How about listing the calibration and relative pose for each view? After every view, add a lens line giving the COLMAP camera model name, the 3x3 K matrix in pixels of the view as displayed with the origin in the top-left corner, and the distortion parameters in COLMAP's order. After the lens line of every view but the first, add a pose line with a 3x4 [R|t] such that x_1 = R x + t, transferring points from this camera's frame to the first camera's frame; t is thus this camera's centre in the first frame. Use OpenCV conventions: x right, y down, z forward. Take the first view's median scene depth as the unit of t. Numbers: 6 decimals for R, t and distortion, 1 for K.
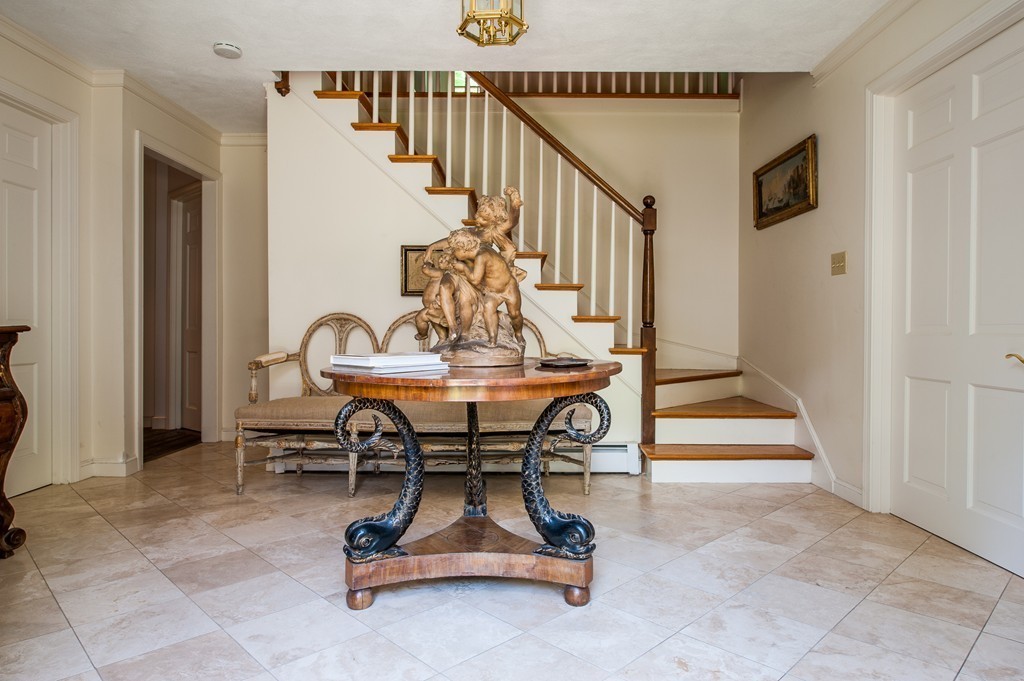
lens RADIAL K [[686.1, 0, 512.0], [0, 686.1, 340.5], [0, 0, 1]] dist [0.003439, -0.000231]
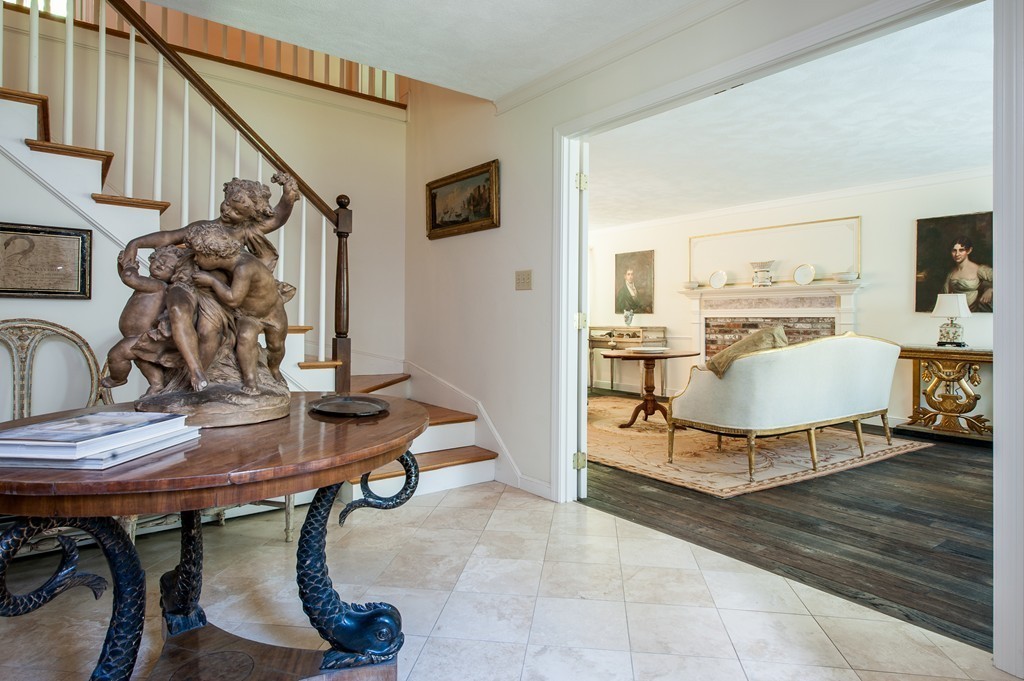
lens RADIAL K [[609.9, 0, 513.0], [0, 609.9, 308.5], [0, 0, 1]] dist [-0.010386, -0.001637]
pose [[0.769454, 0.007371, 0.638660, -0.154318], [0.003943, 0.999860, -0.016291, -0.046566], [-0.638691, 0.015054, 0.769316, 0.237532]]
